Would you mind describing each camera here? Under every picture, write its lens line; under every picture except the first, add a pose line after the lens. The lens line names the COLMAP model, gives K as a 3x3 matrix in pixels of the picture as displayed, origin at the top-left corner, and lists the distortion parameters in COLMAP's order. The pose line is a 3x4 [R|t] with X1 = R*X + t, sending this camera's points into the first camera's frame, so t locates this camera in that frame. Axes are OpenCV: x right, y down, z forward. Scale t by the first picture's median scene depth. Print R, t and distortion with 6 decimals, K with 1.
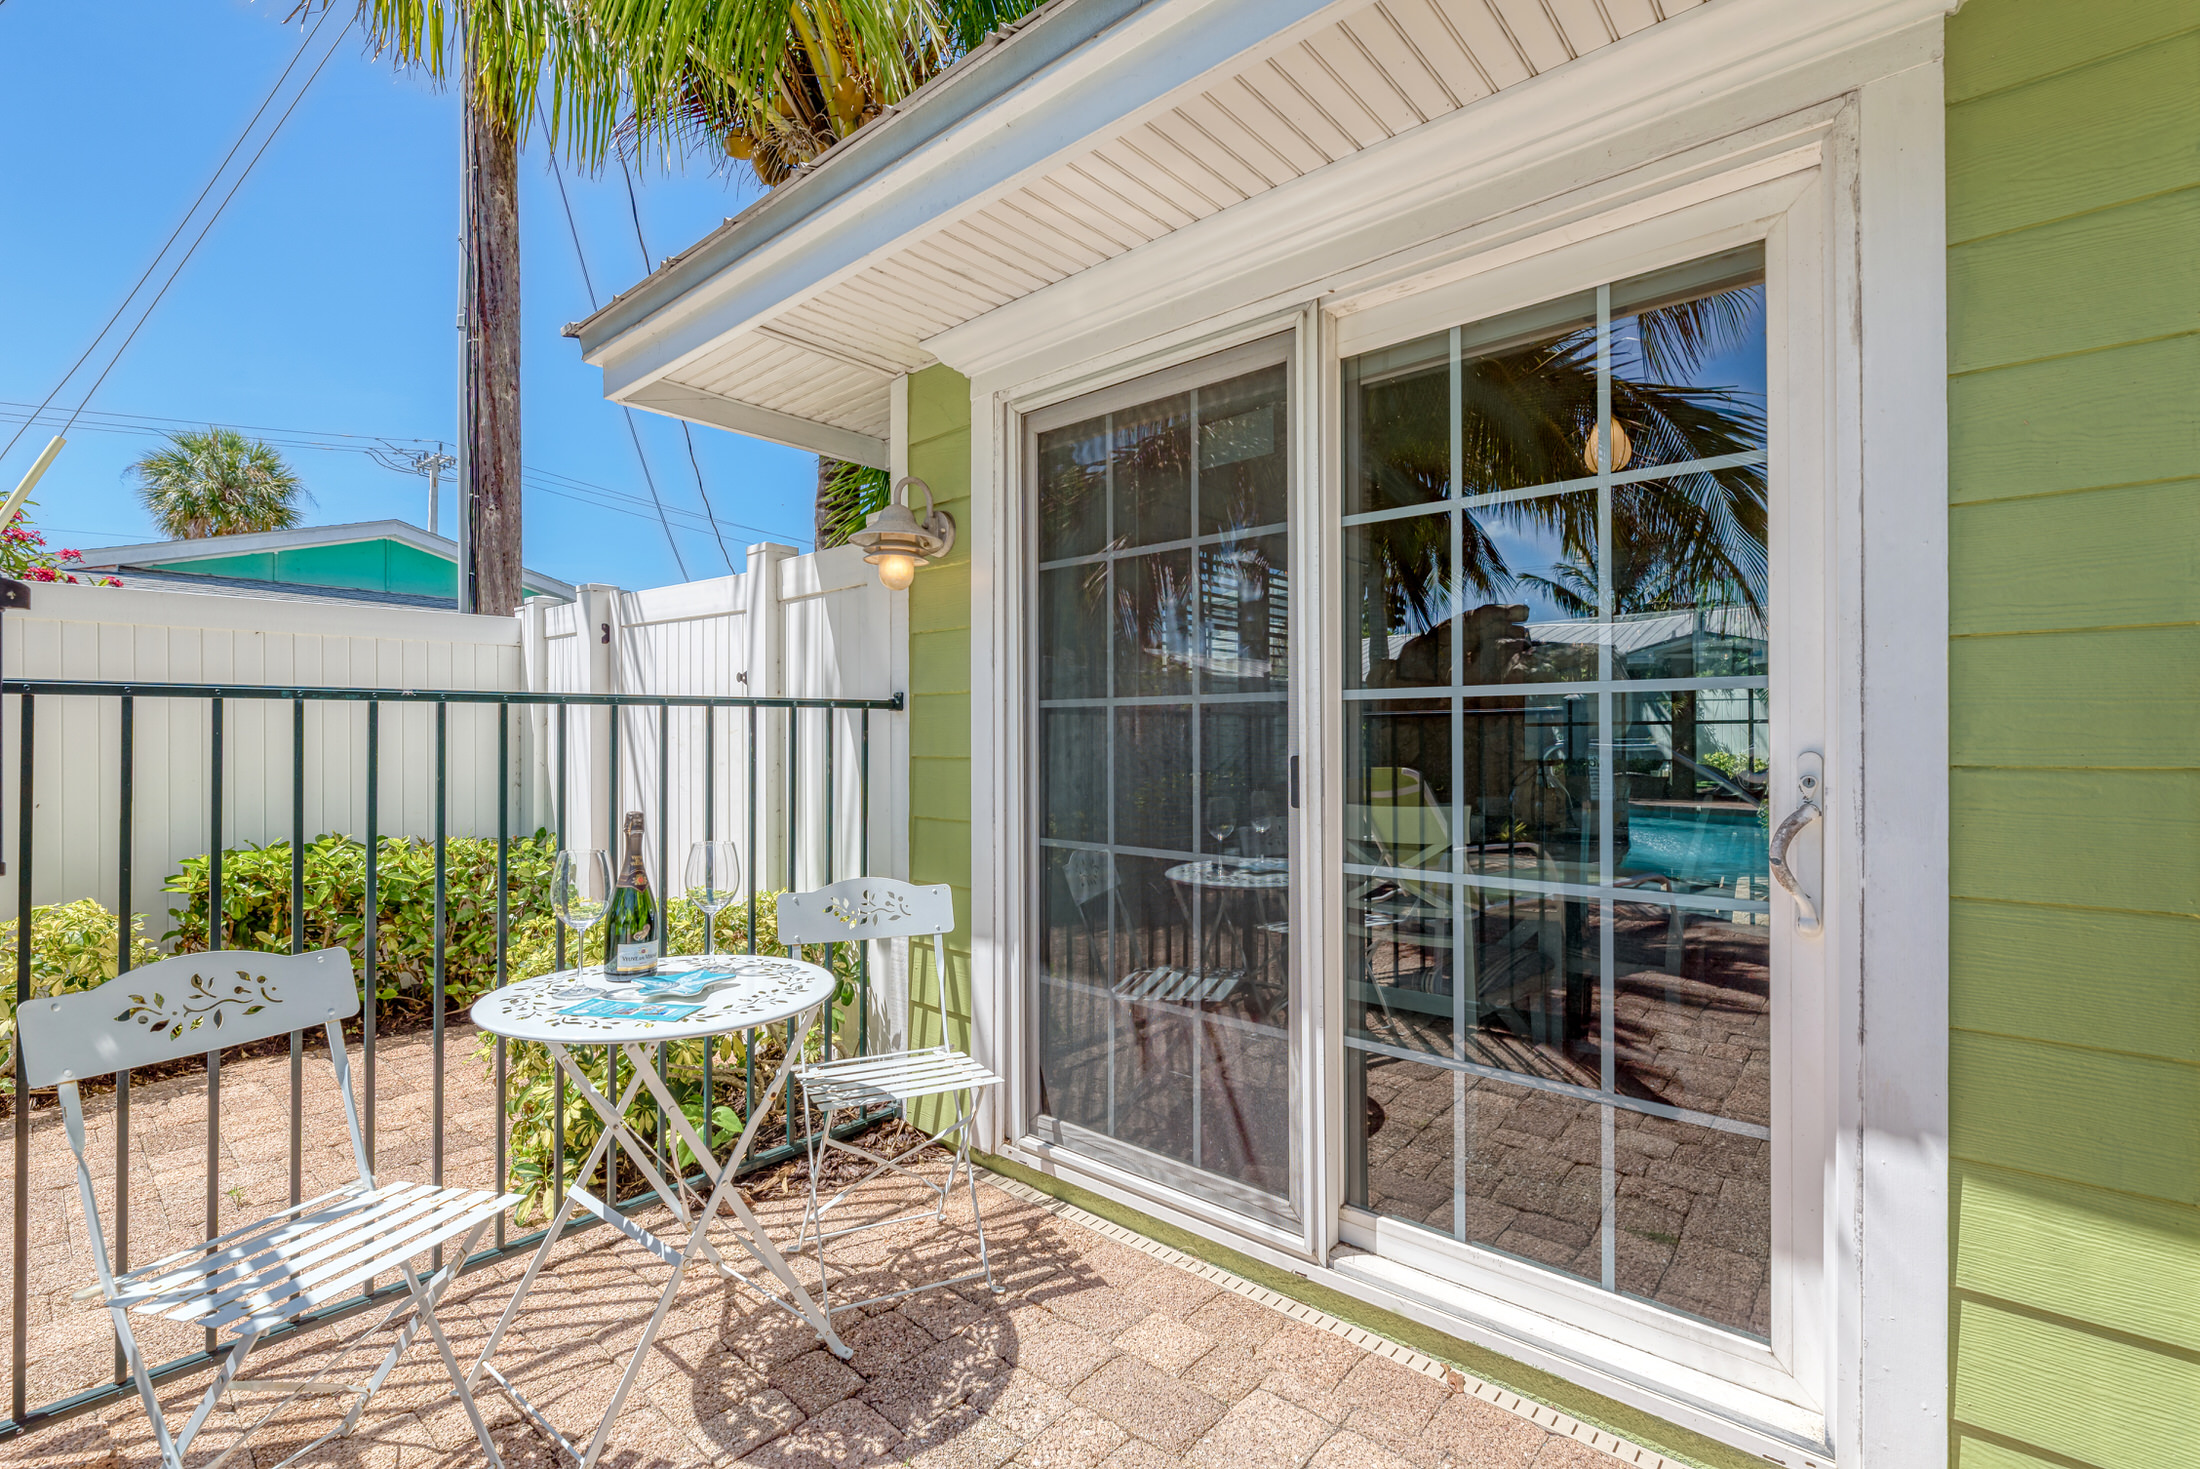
lens RADIAL K [[965.6, 0, 1111.8], [0, 965.6, 737.1], [0, 0, 1]] dist [0.001530, 0.000022]
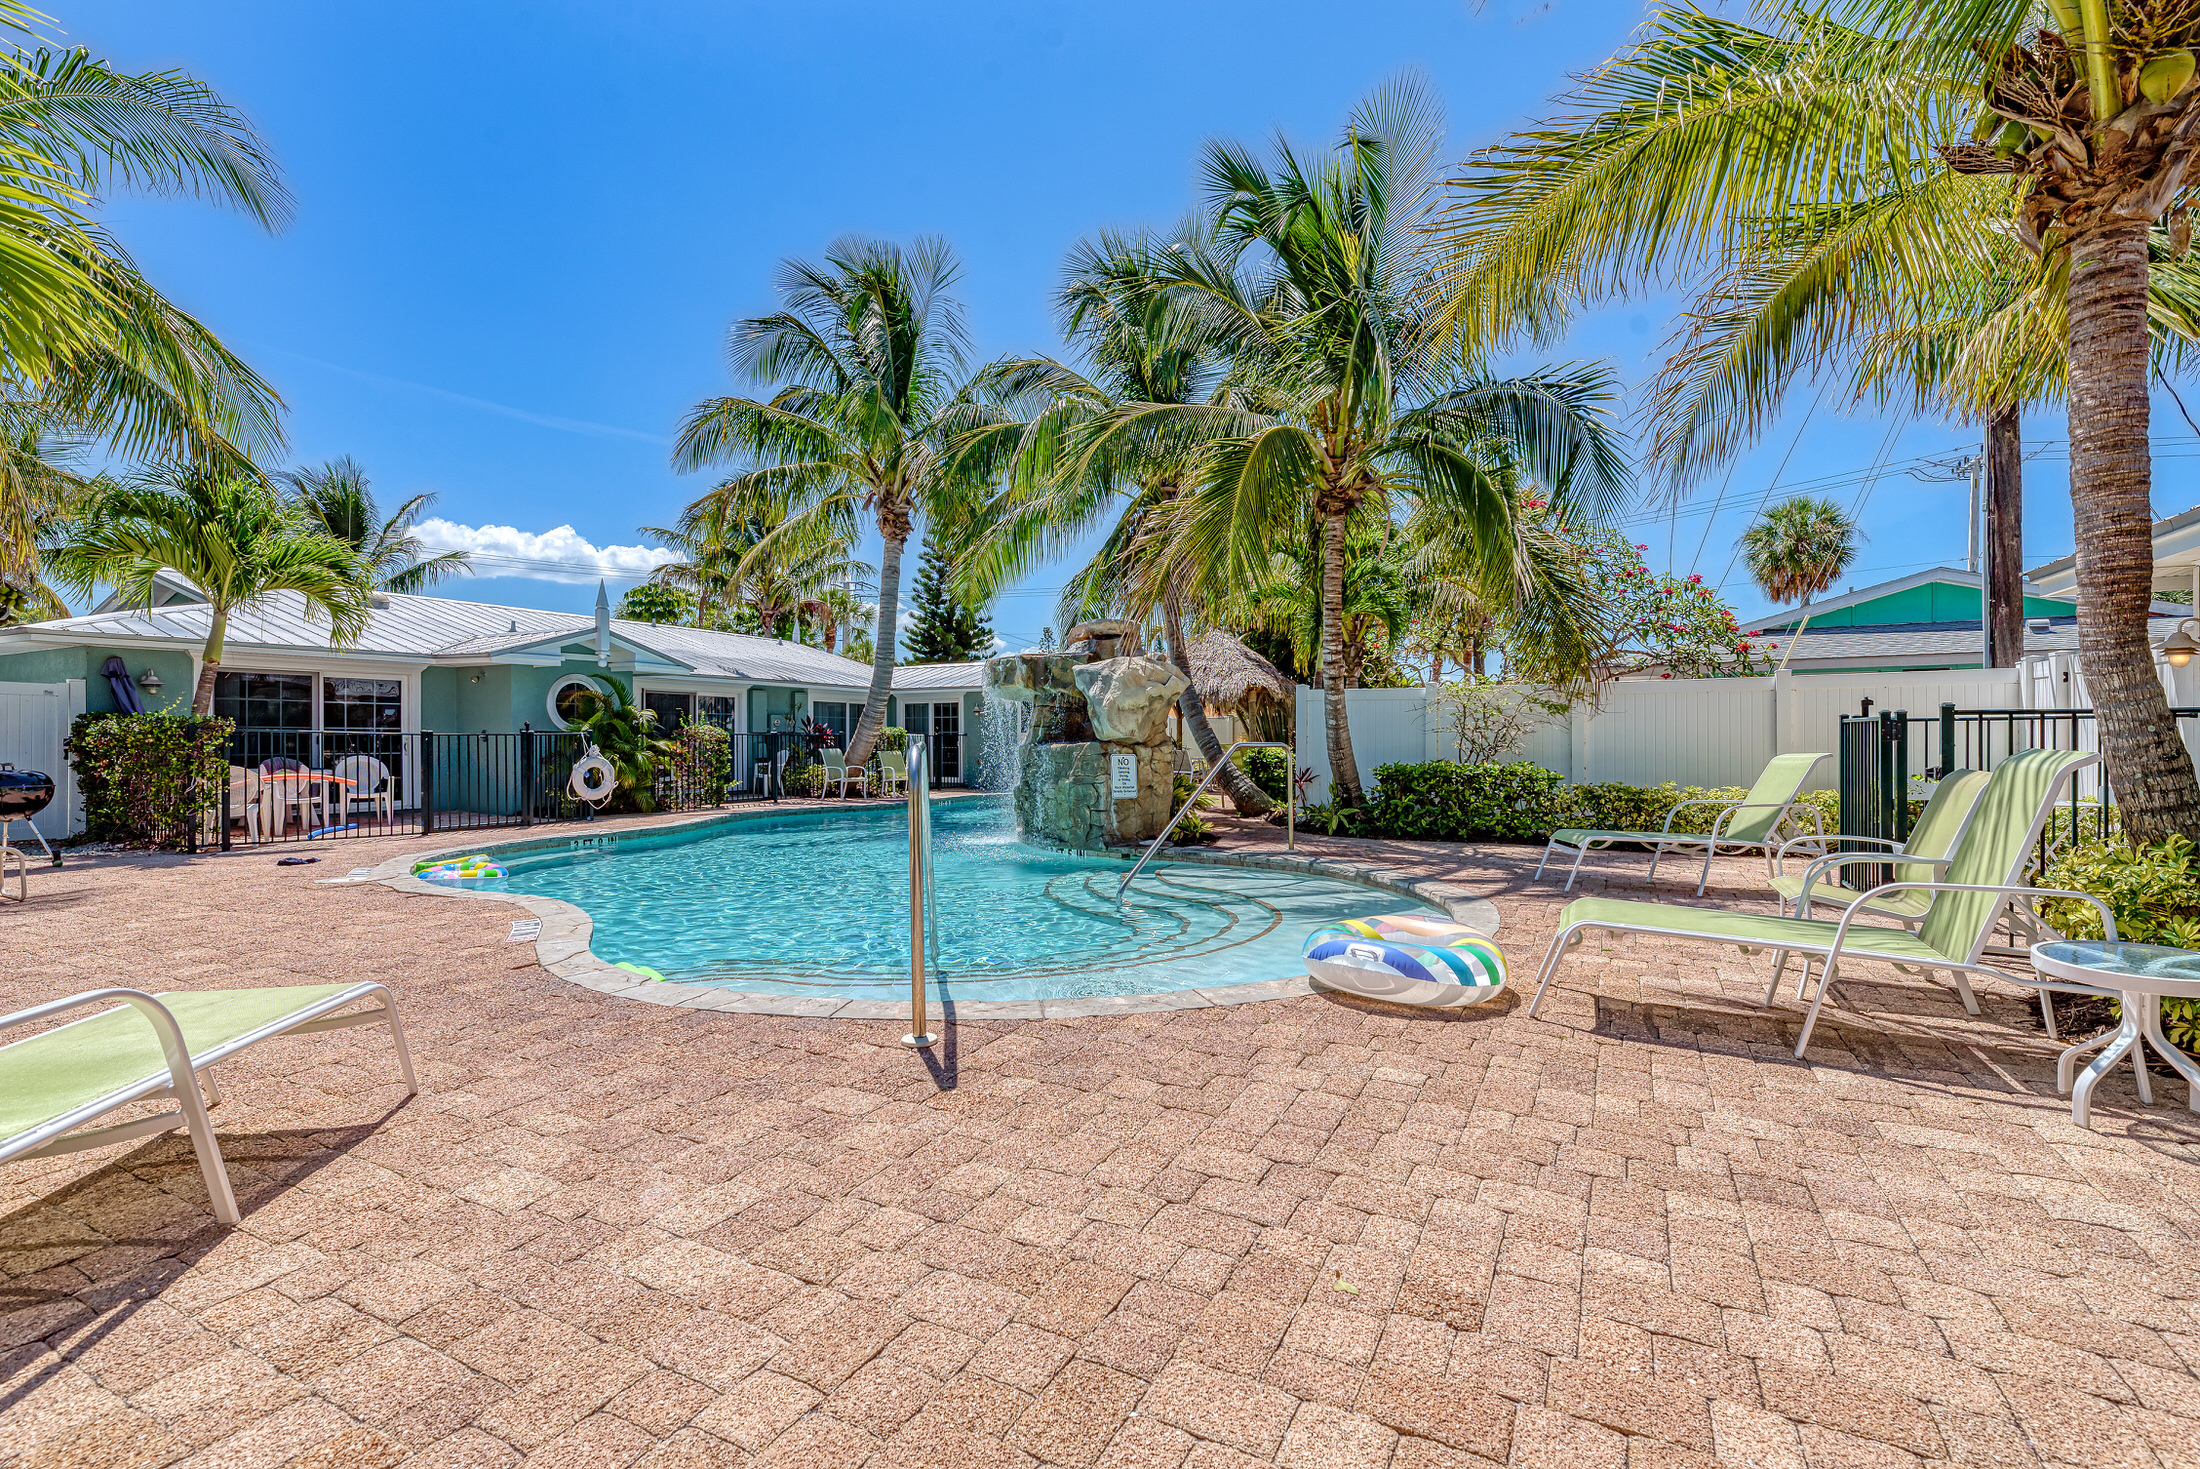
lens RADIAL K [[965.6, 0, 1112.9], [0, 965.6, 738.5], [0, 0, 1]] dist [0.001530, 0.000022]
pose [[0.227082, -0.000527, -0.973876, 1.531989], [0.006106, 0.999981, 0.000882, 0.001190], [0.973857, -0.006146, 0.227081, -2.139010]]
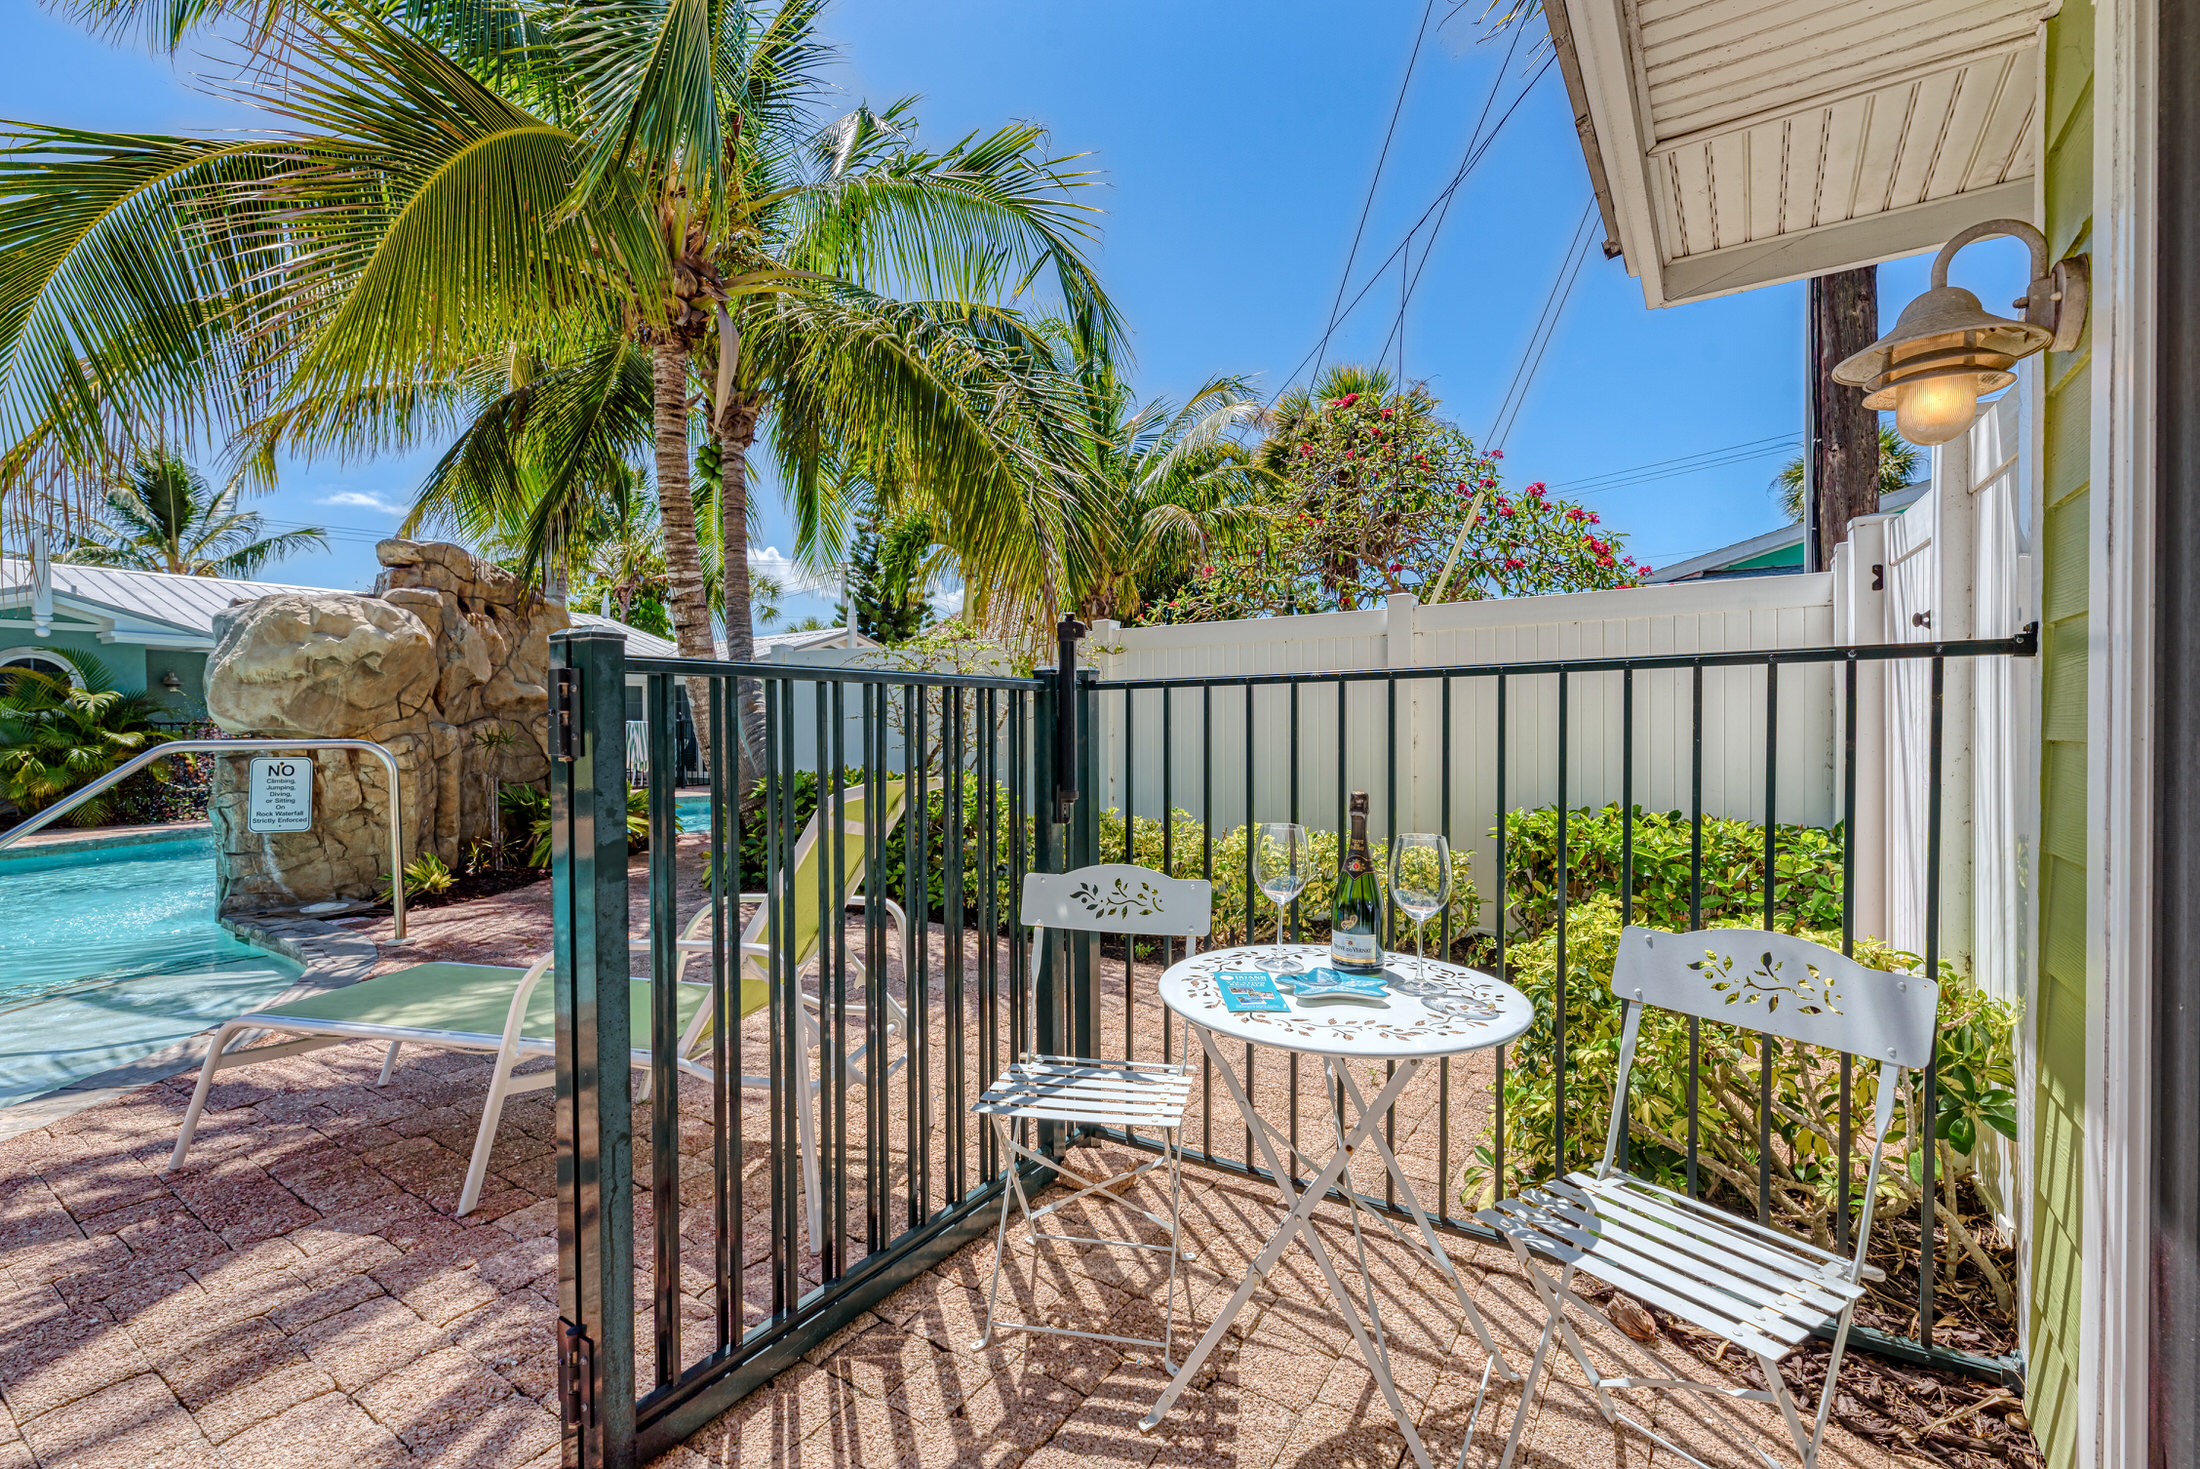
lens RADIAL K [[965.6, 0, 1099.9], [0, 965.6, 737.0], [0, 0, 1]] dist [0.001530, 0.000022]
pose [[0.126062, 0.013356, -0.991932, 0.288948], [0.010637, 0.999834, 0.014814, 0.005880], [0.991965, -0.012418, 0.125899, 0.466614]]
